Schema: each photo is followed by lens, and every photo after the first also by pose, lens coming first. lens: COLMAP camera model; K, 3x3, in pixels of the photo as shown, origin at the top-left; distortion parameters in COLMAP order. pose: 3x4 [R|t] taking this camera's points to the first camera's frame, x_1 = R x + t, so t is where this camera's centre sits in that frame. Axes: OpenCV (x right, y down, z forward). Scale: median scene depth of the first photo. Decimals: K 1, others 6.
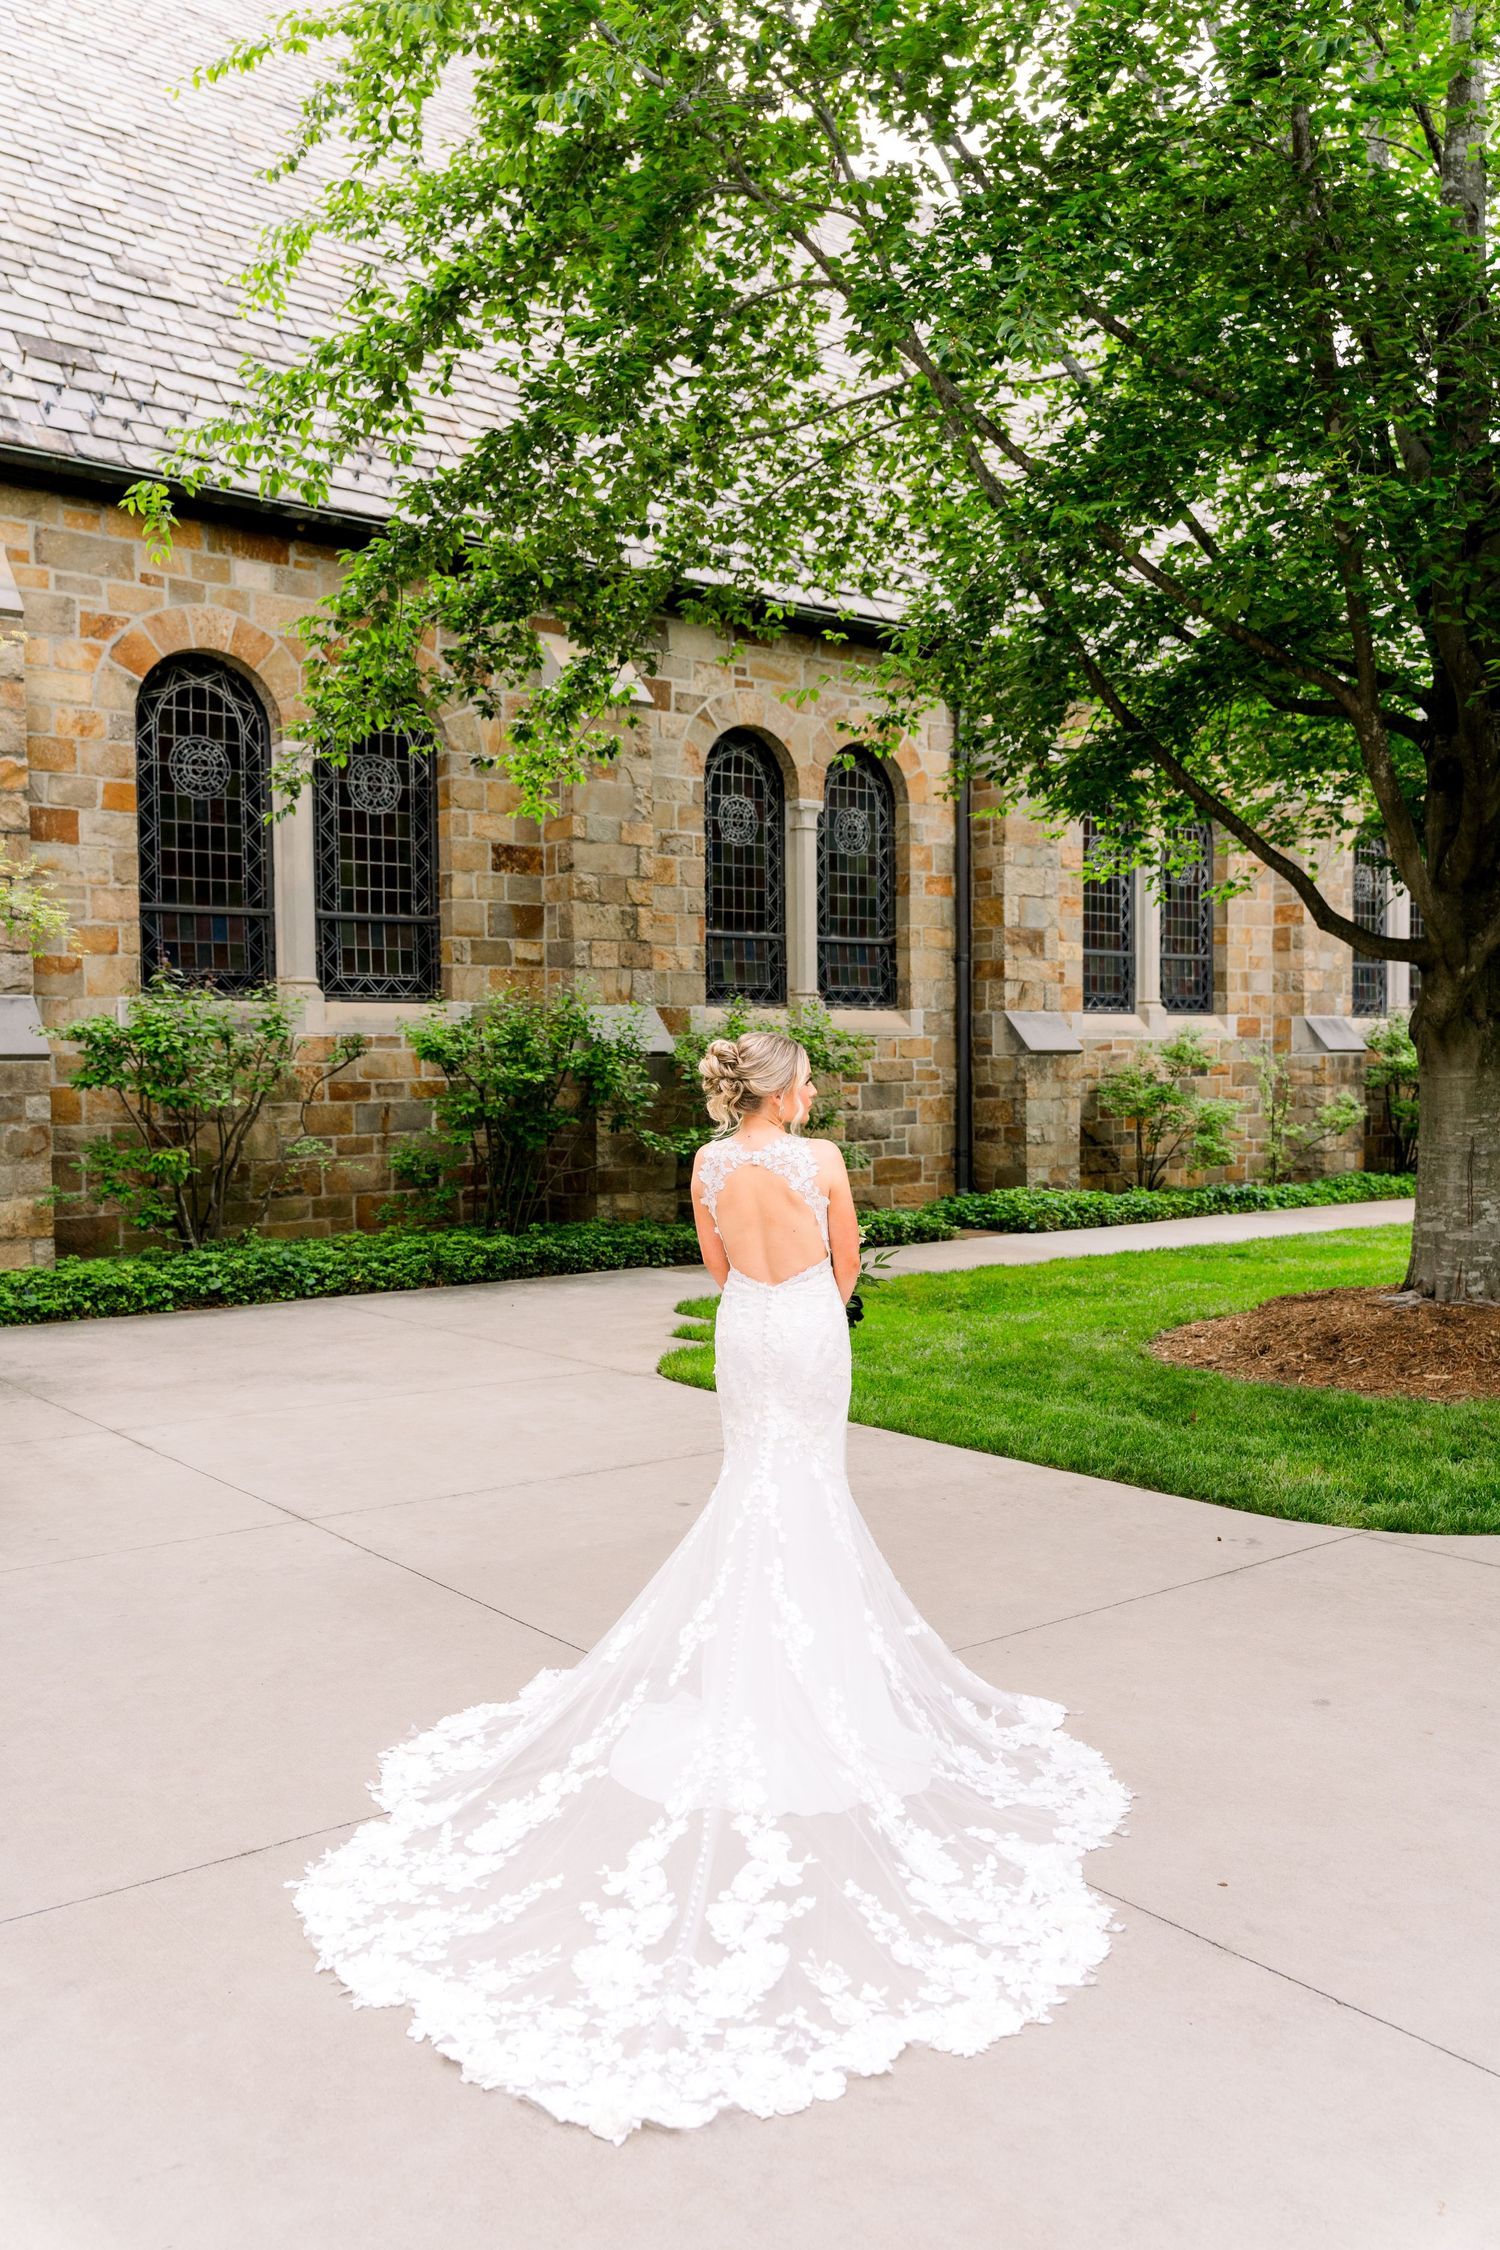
lens RADIAL K [[1648.0, 0, 750.0], [0, 1648.0, 1125.0], [0, 0, 1]] dist [0.001998, 0.000069]
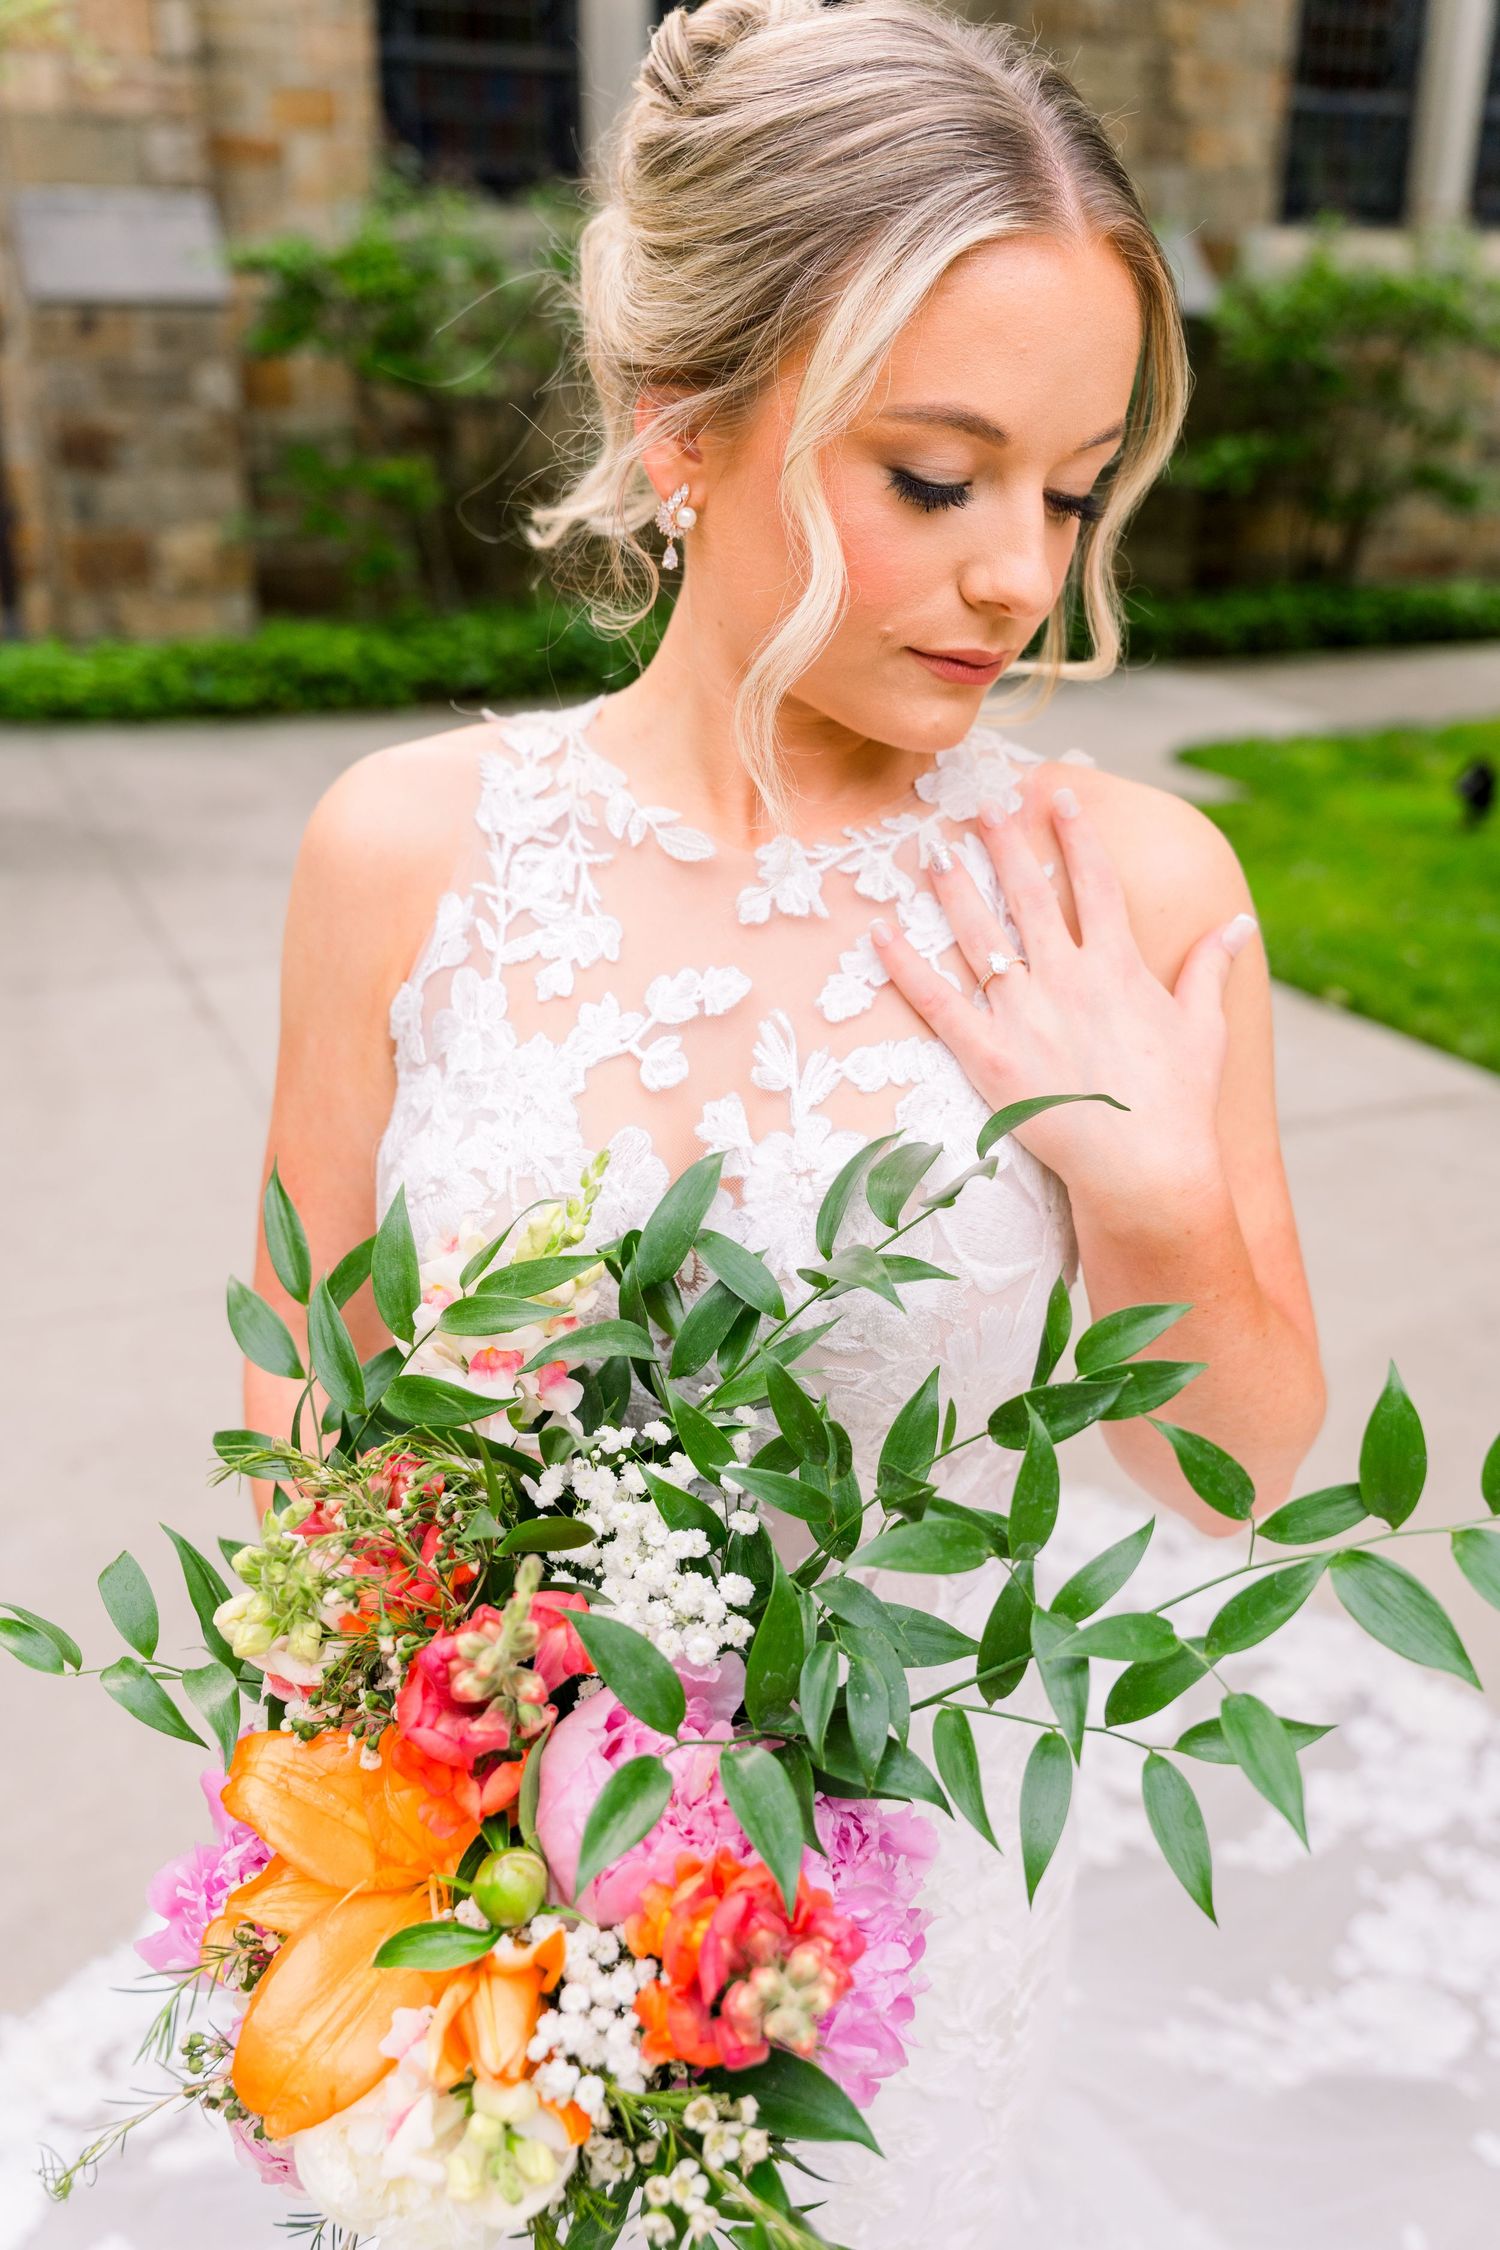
lens RADIAL K [[2046.4, 0, 750.0], [0, 2046.4, 1125.0], [0, 0, 1]] dist [0.010695, 0.010439]
pose [[0.967528, 0.103967, -0.230392, -0.006377], [-0.023186, 0.944153, 0.328692, -0.005652], [0.251698, -0.312677, 0.915905, 0.204054]]
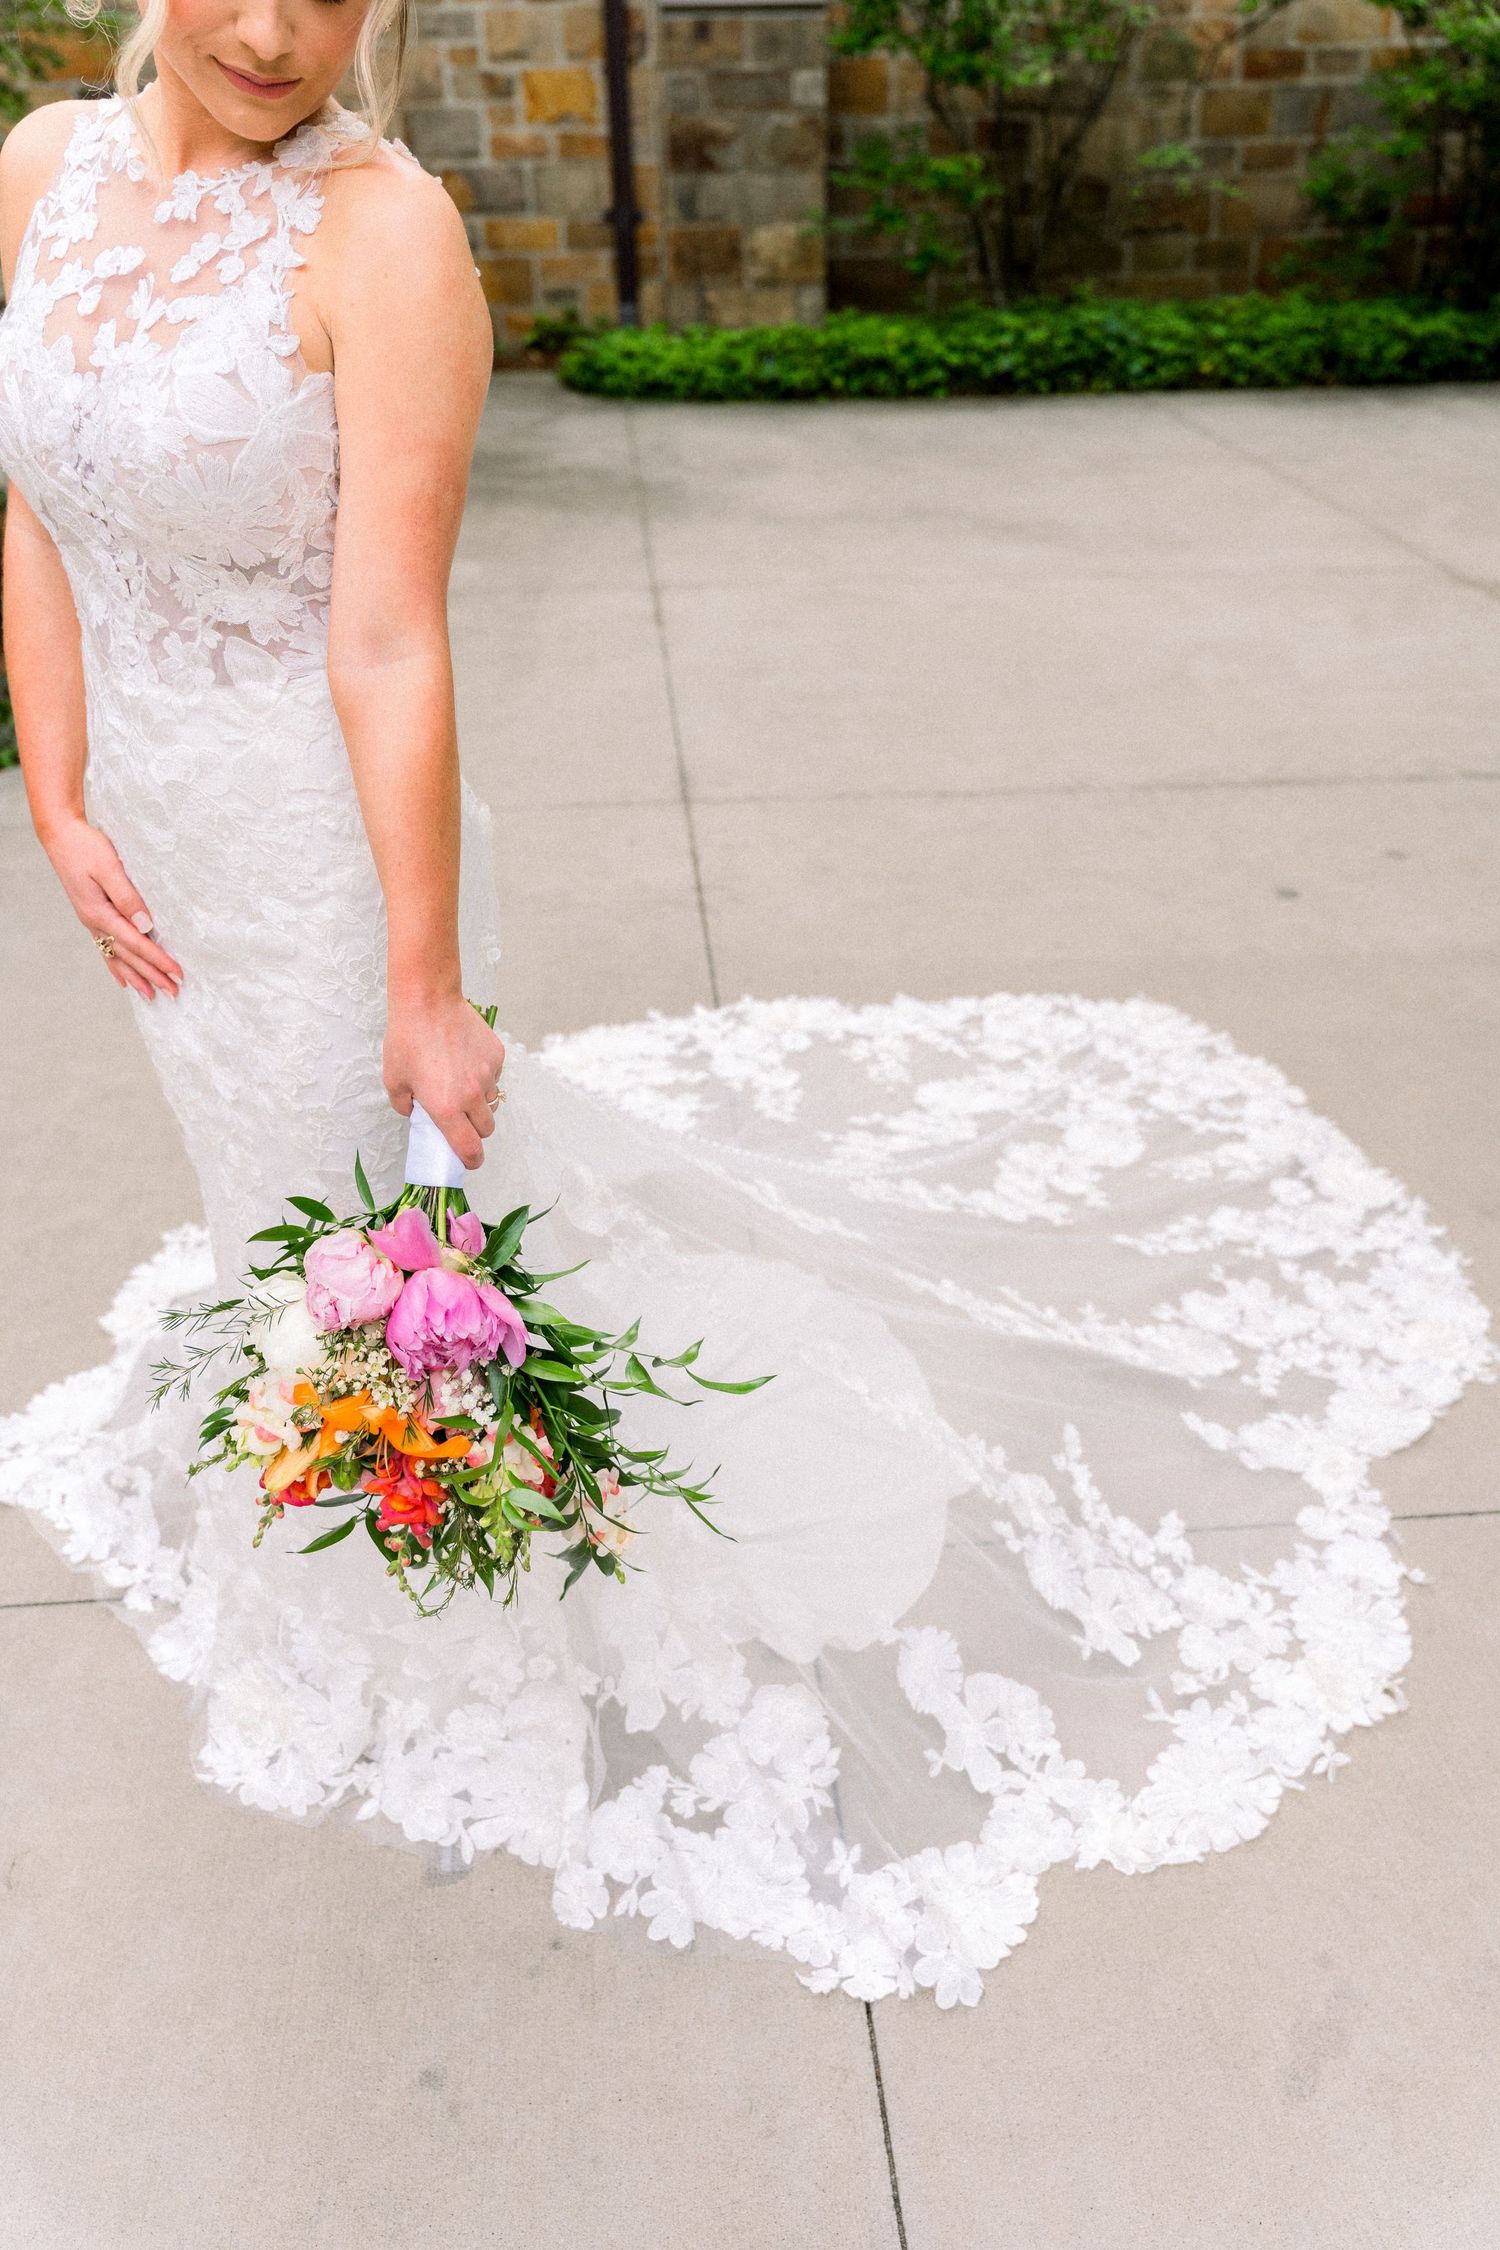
lens RADIAL K [[1795.8, 0, 750.0], [0, 1795.8, 1125.0], [0, 0, 1]] dist [0.008688, 0.002558]
pose [[0.839647, 0.273355, -0.469328, 0.051991], [-0.012171, 0.873368, 0.486909, 0.002601], [0.542996, -0.403119, 0.736648, 0.193235]]
